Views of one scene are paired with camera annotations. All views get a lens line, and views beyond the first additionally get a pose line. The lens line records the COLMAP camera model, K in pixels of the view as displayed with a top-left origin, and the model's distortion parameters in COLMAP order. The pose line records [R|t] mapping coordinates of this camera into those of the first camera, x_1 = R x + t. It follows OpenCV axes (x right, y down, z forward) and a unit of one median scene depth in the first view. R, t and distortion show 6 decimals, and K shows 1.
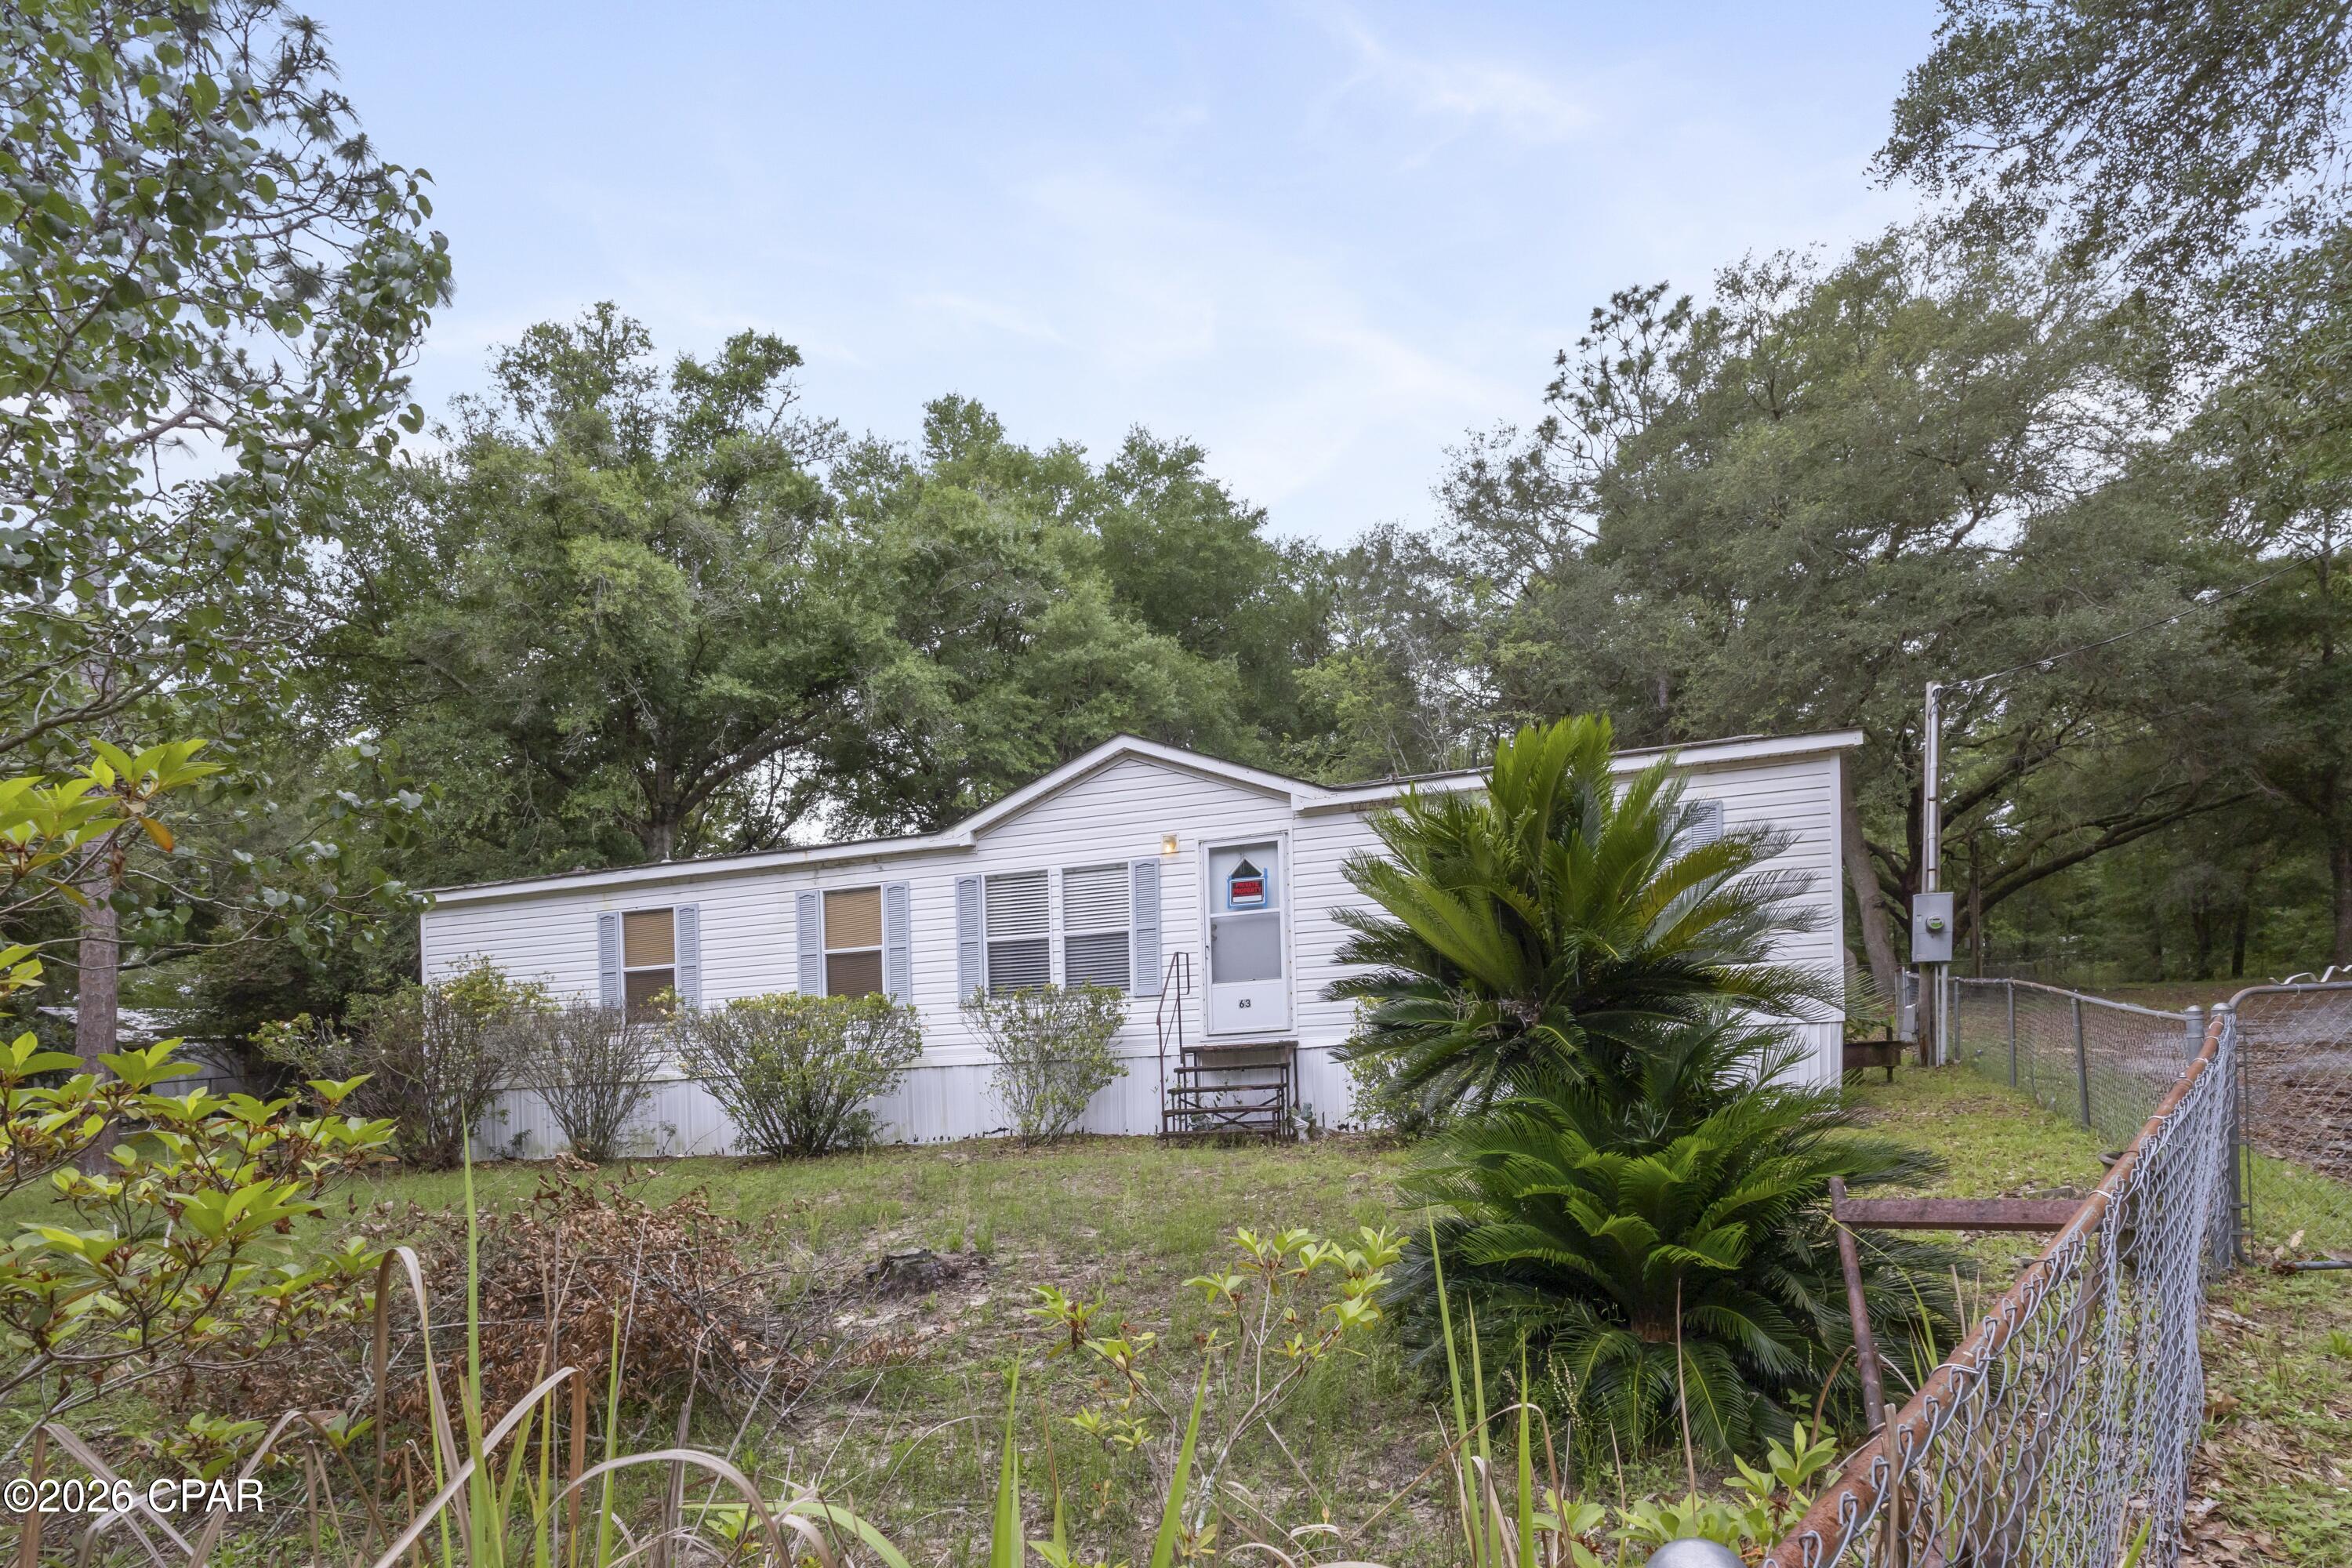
lens RADIAL K [[1093.2, 0, 1176.3], [0, 1093.2, 877.4], [0, 0, 1]] dist [0.003717, 0.000661]
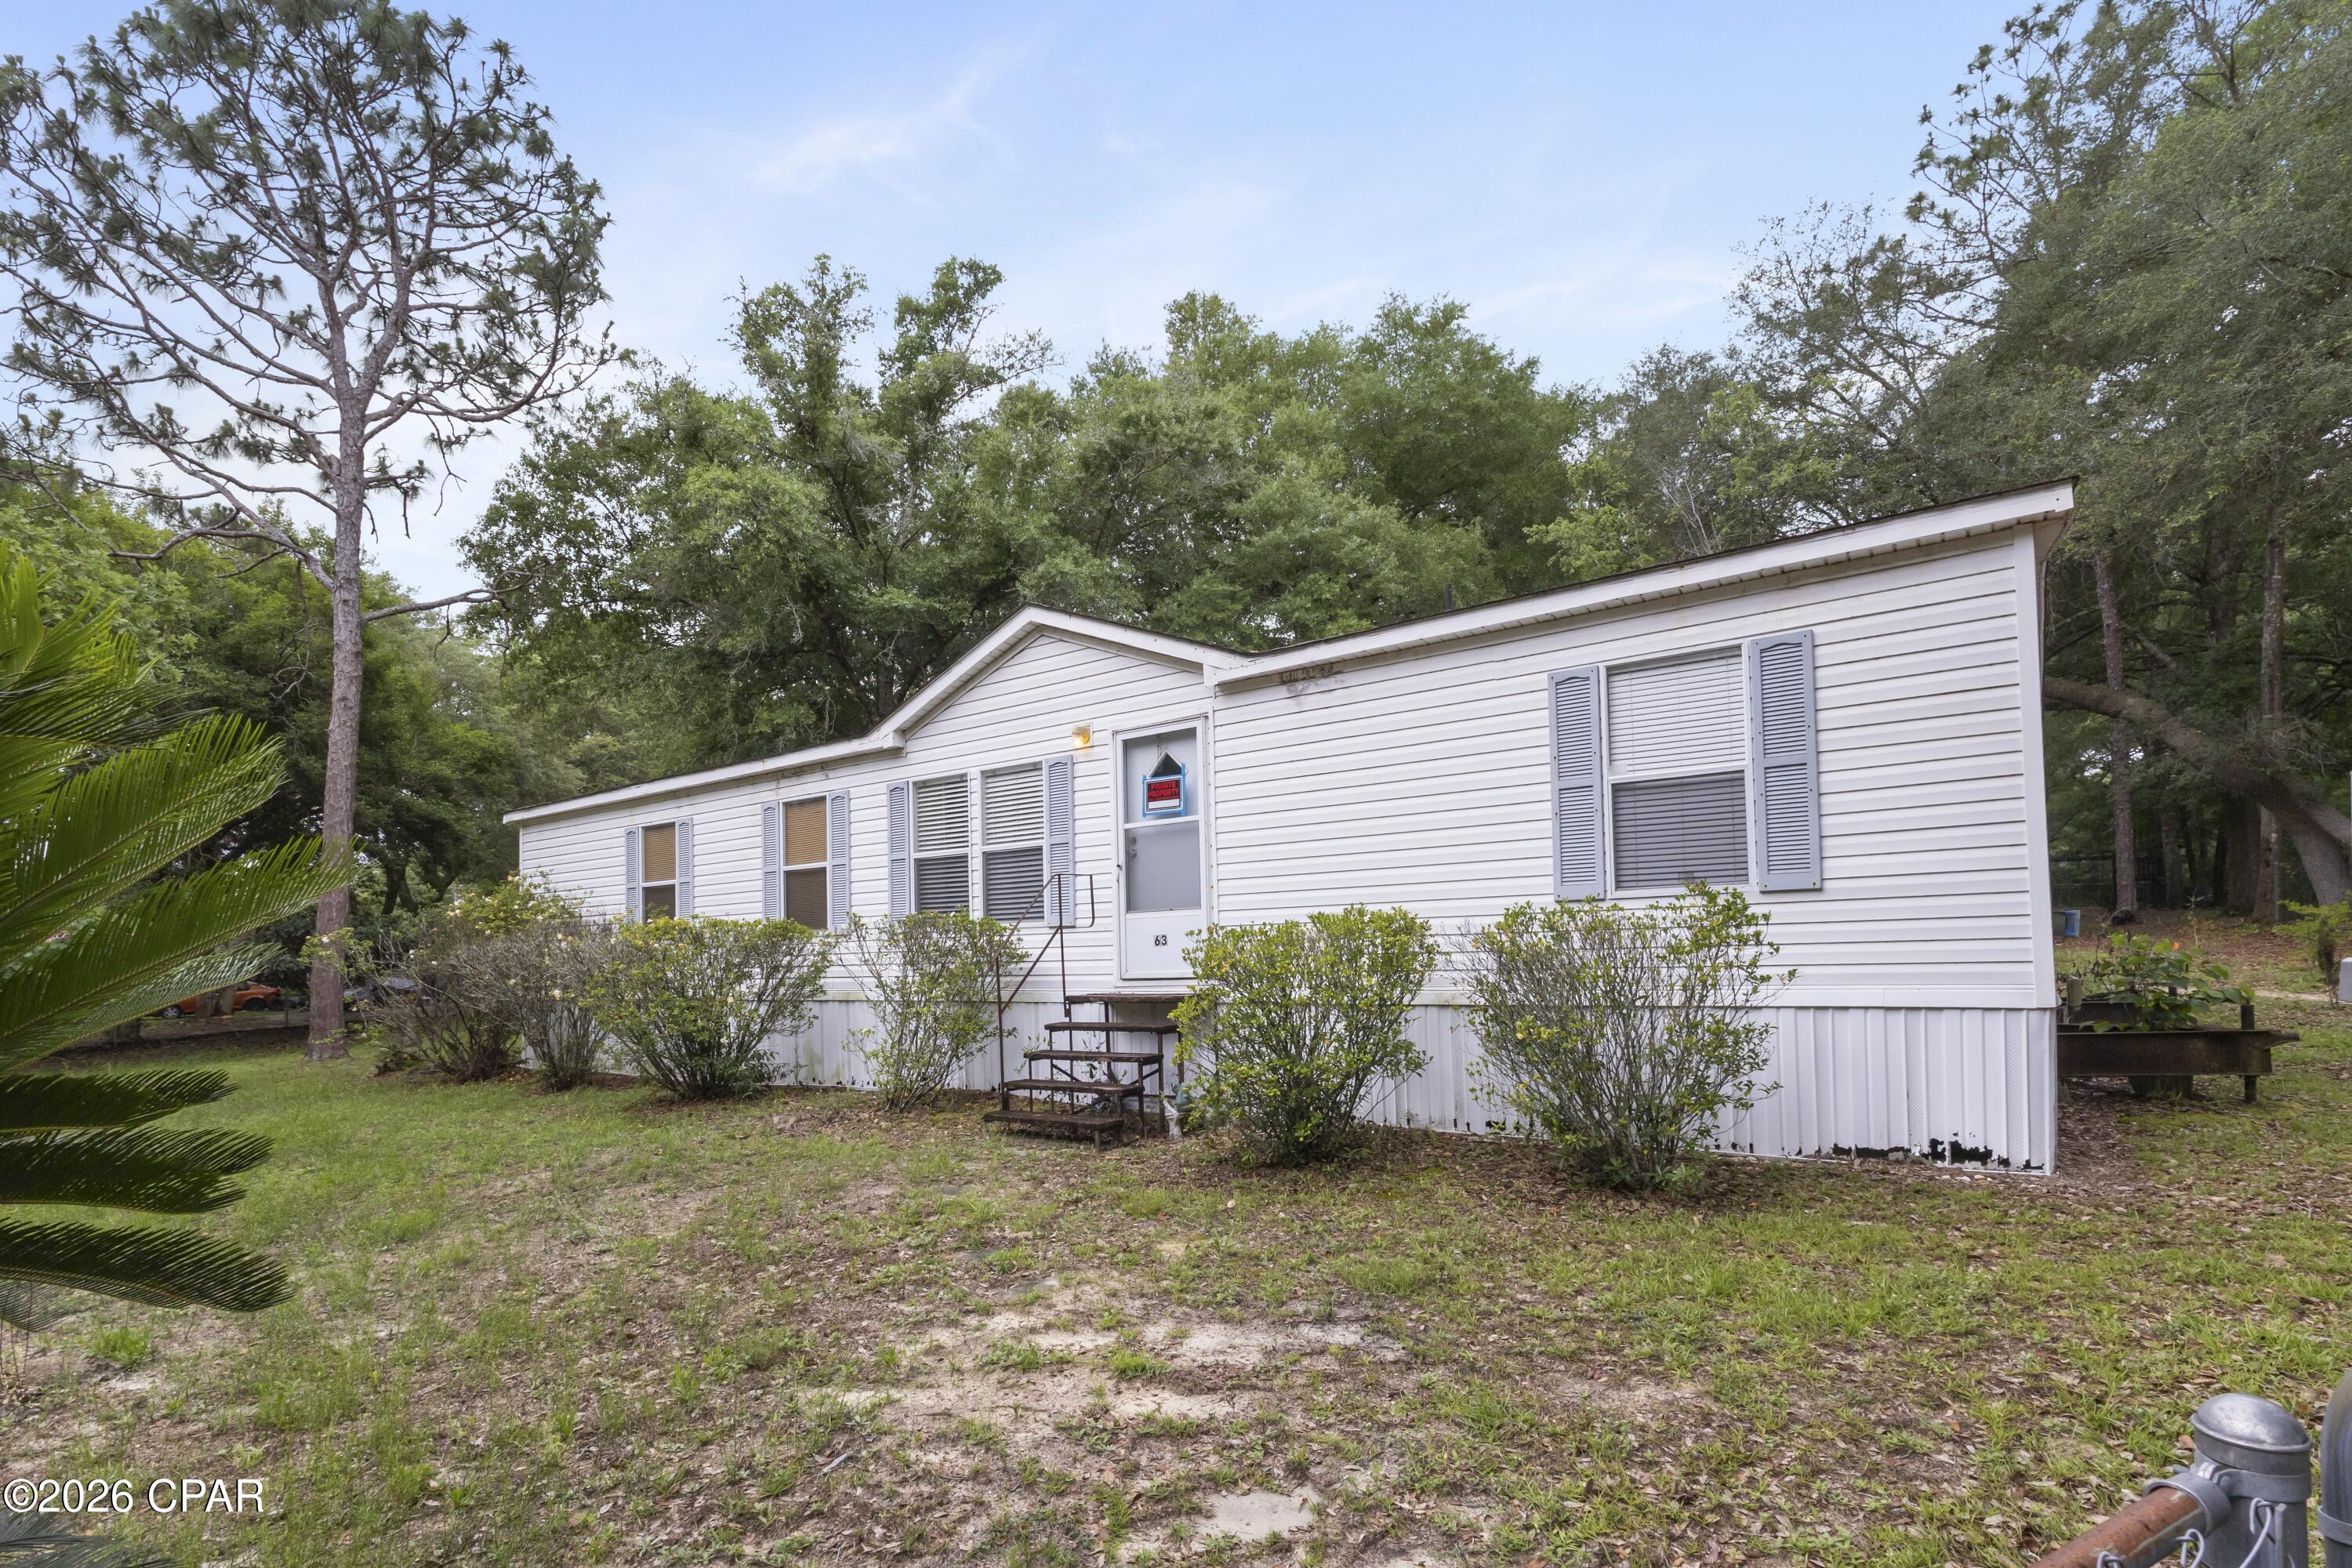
lens RADIAL K [[1060.8, 0, 1175.6], [0, 1060.8, 760.5], [0, 0, 1]] dist [0.013347, -0.003981]
pose [[0.942985, -0.033271, -0.331169, 0.210396], [0.030056, 0.999438, -0.014824, 0.000168], [0.331476, 0.004025, 0.943455, 0.192019]]
